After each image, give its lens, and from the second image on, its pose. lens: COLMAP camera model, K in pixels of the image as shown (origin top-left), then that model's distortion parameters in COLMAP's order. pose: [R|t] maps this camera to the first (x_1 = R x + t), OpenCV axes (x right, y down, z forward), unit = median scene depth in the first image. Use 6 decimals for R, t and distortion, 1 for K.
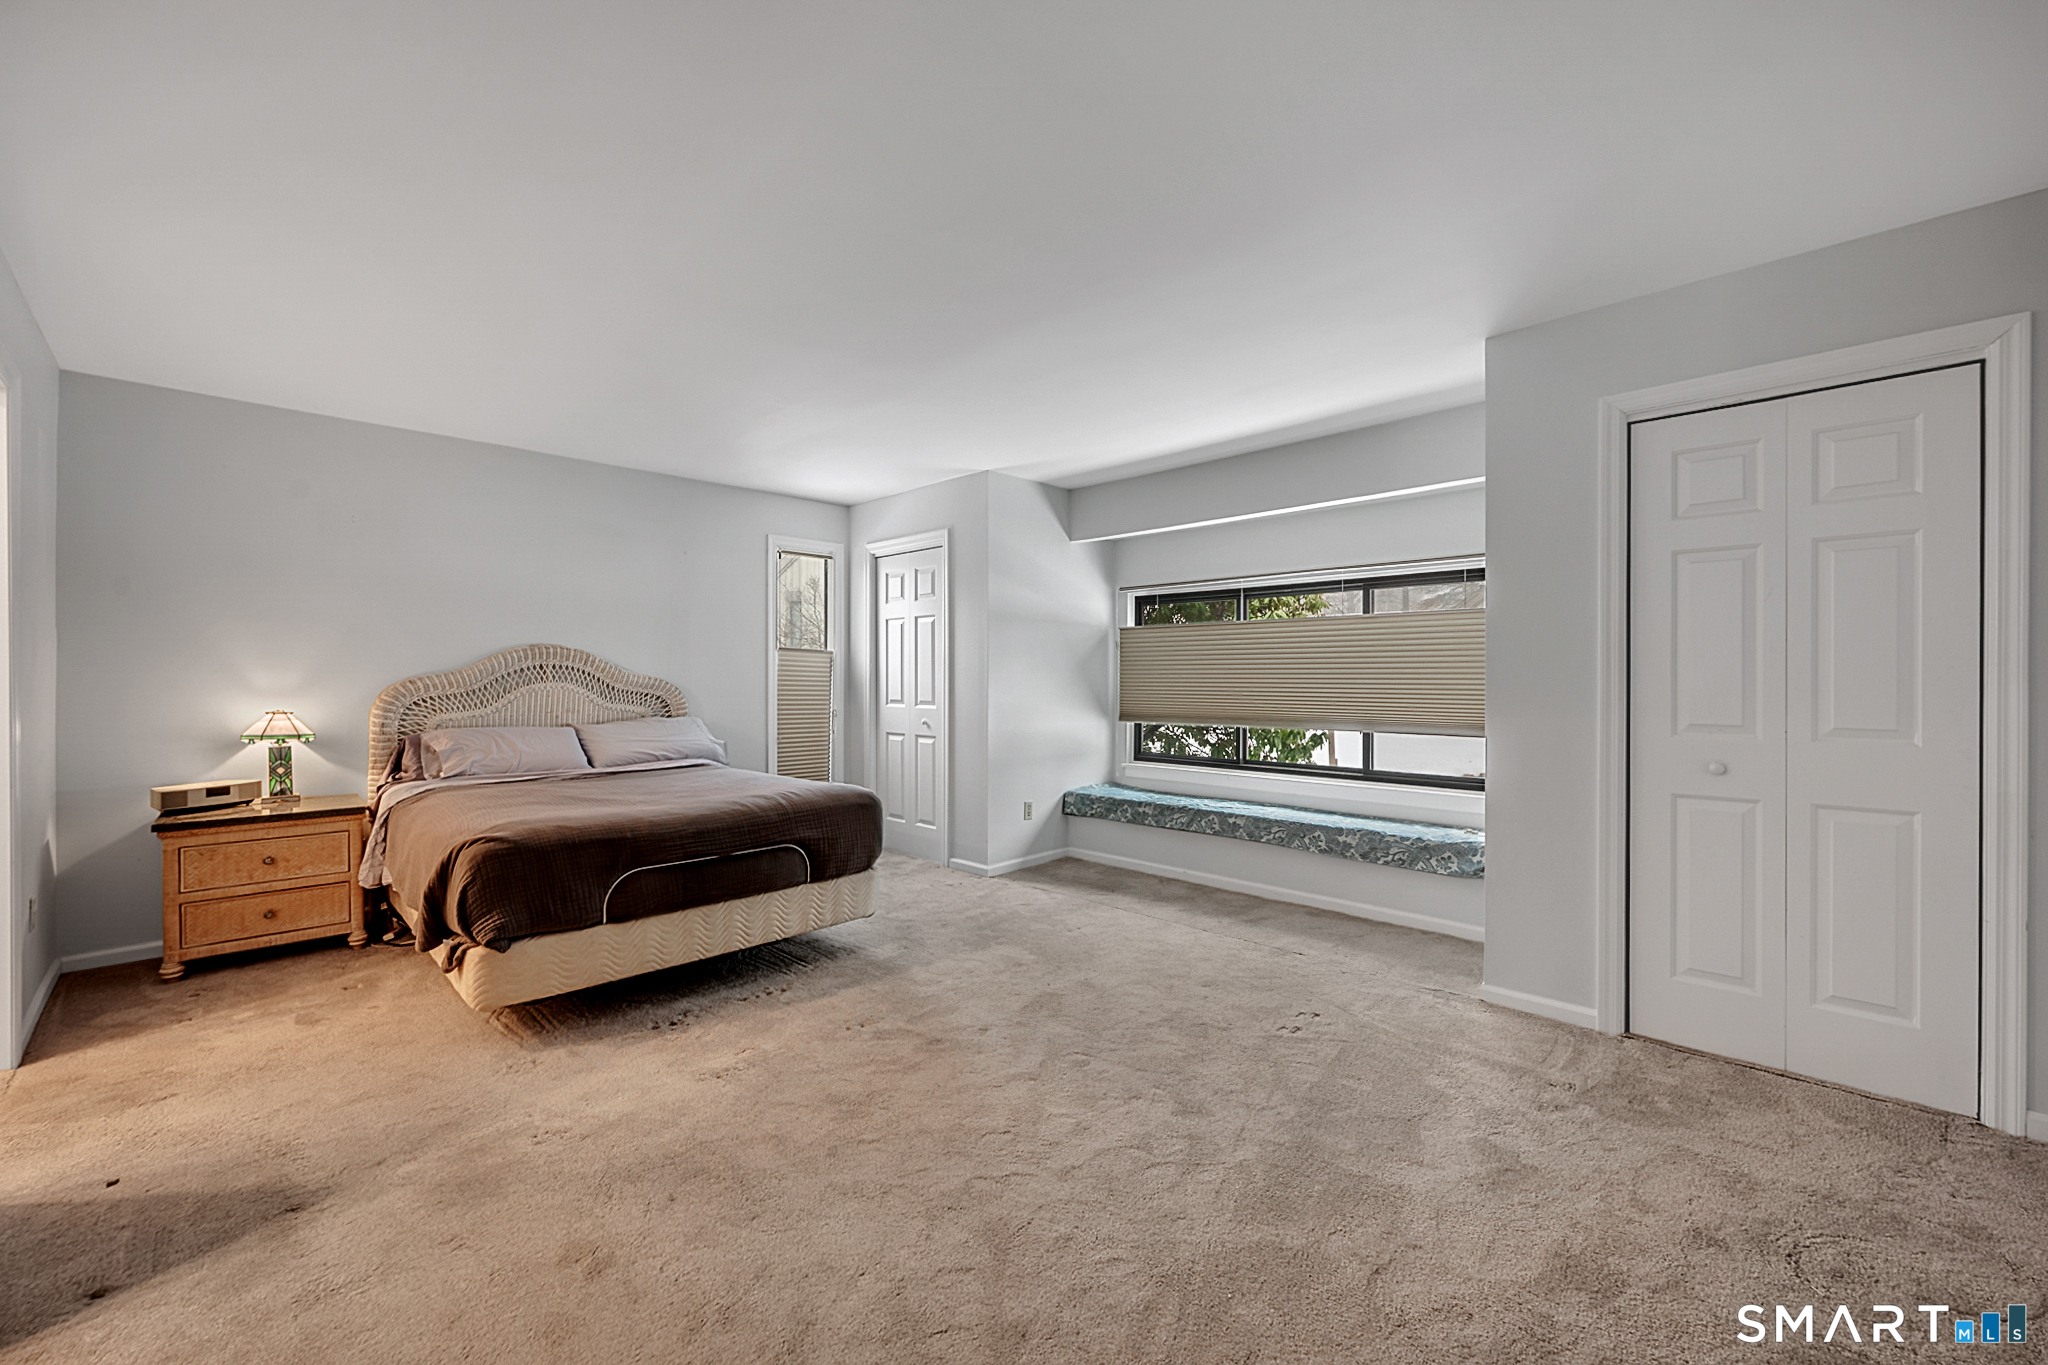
lens RADIAL K [[818.8, 0, 1023.2], [0, 818.8, 675.1], [0, 0, 1]] dist [-0.001044, -0.000218]
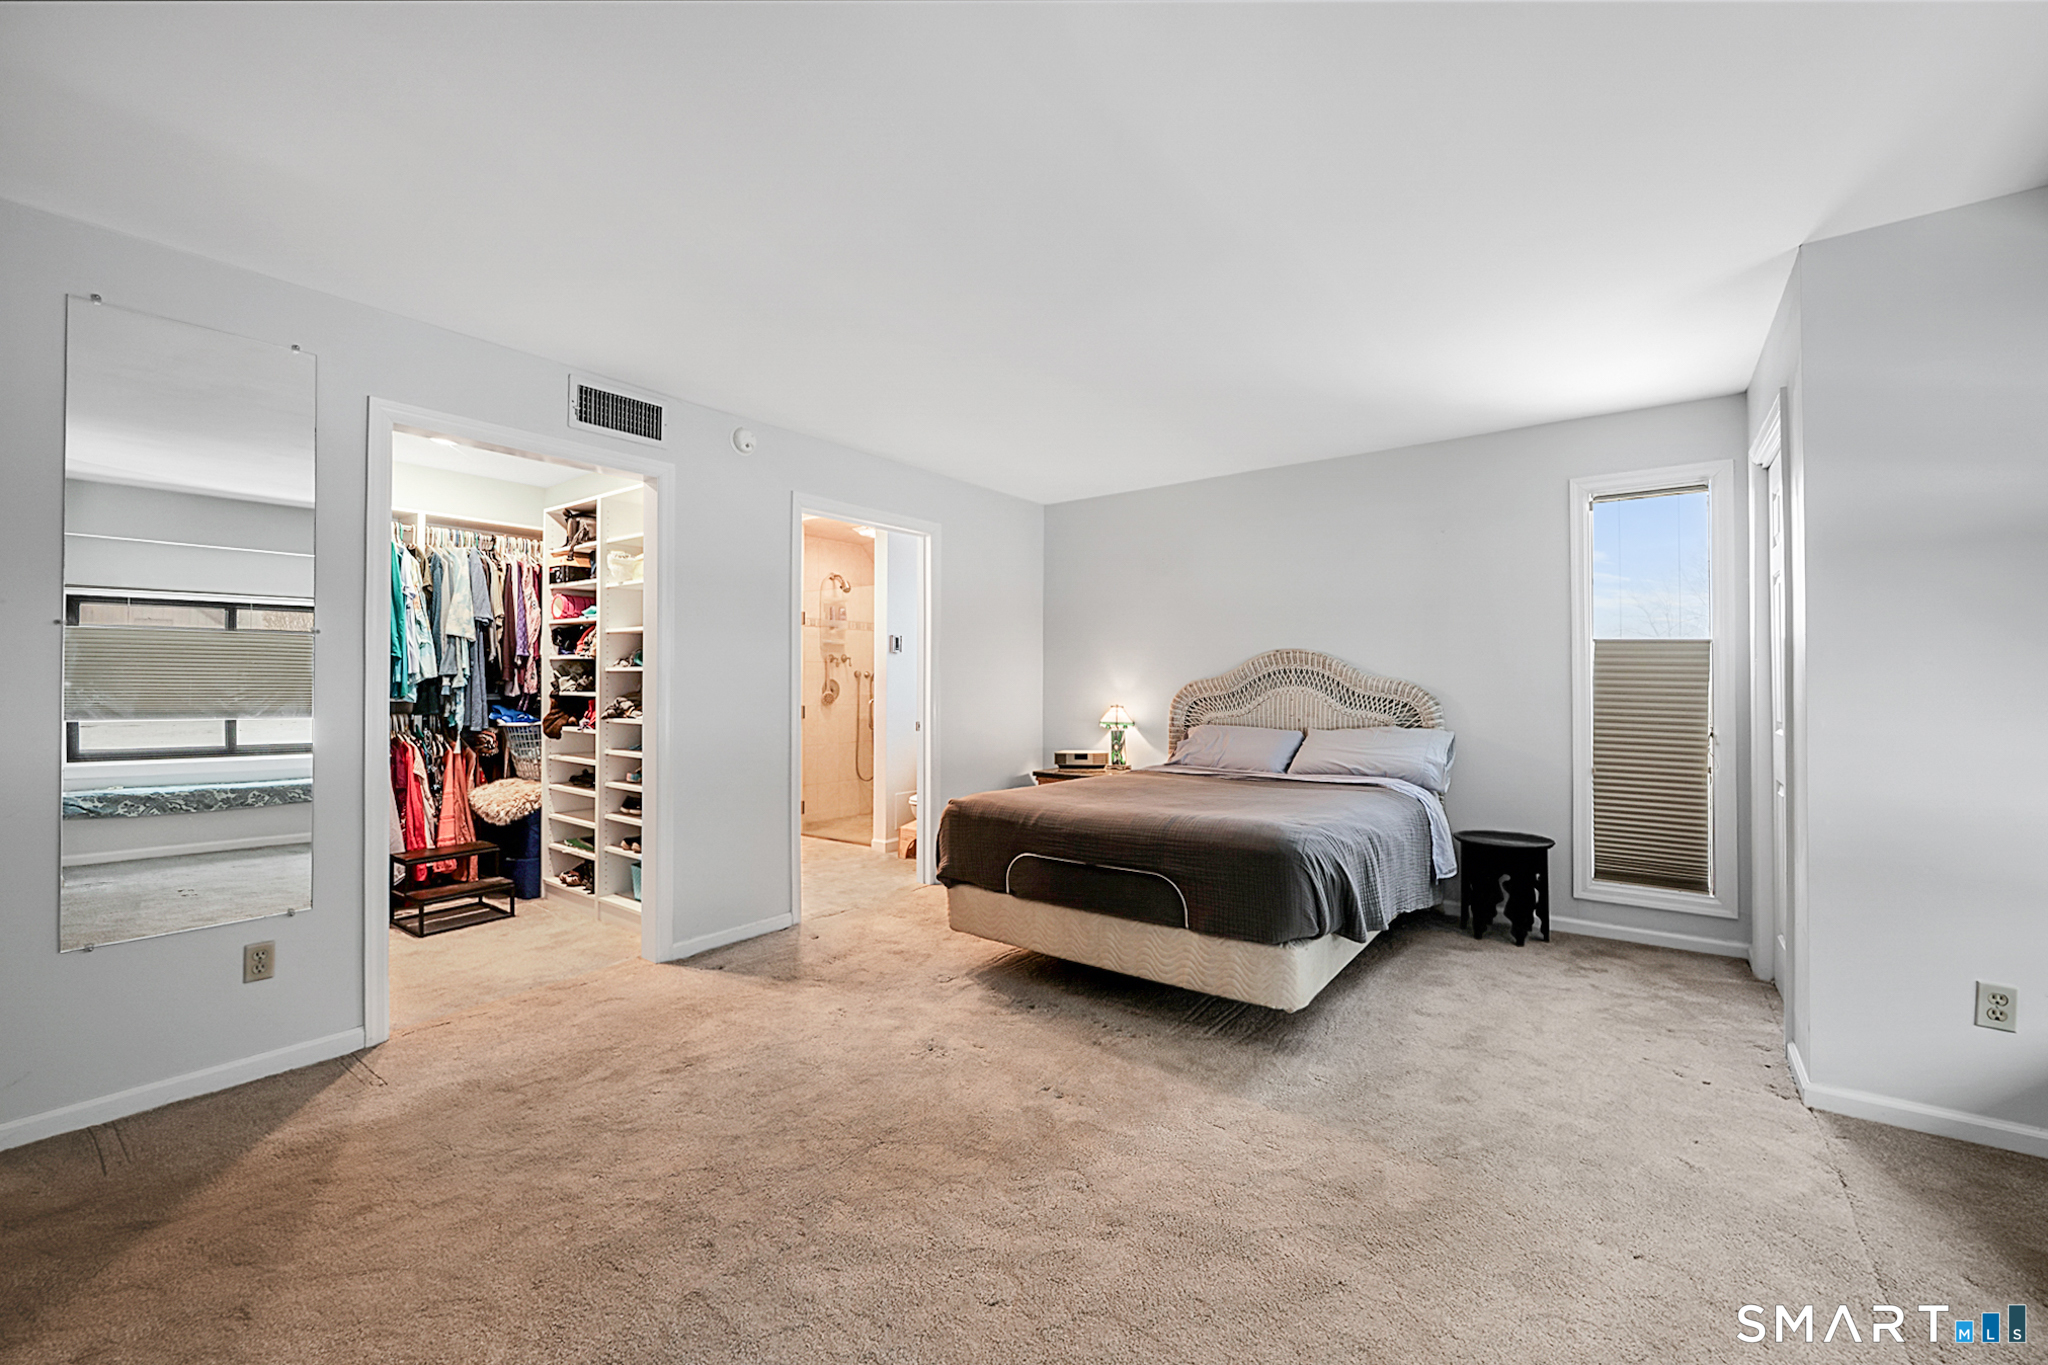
lens RADIAL K [[818.8, 0, 1023.2], [0, 818.8, 675.1], [0, 0, 1]] dist [-0.001044, -0.000218]
pose [[0.133083, -0.009244, -0.991062, 0.508822], [0.002664, 0.999956, -0.008970, 0.003969], [0.991101, -0.001447, 0.133102, 0.686434]]
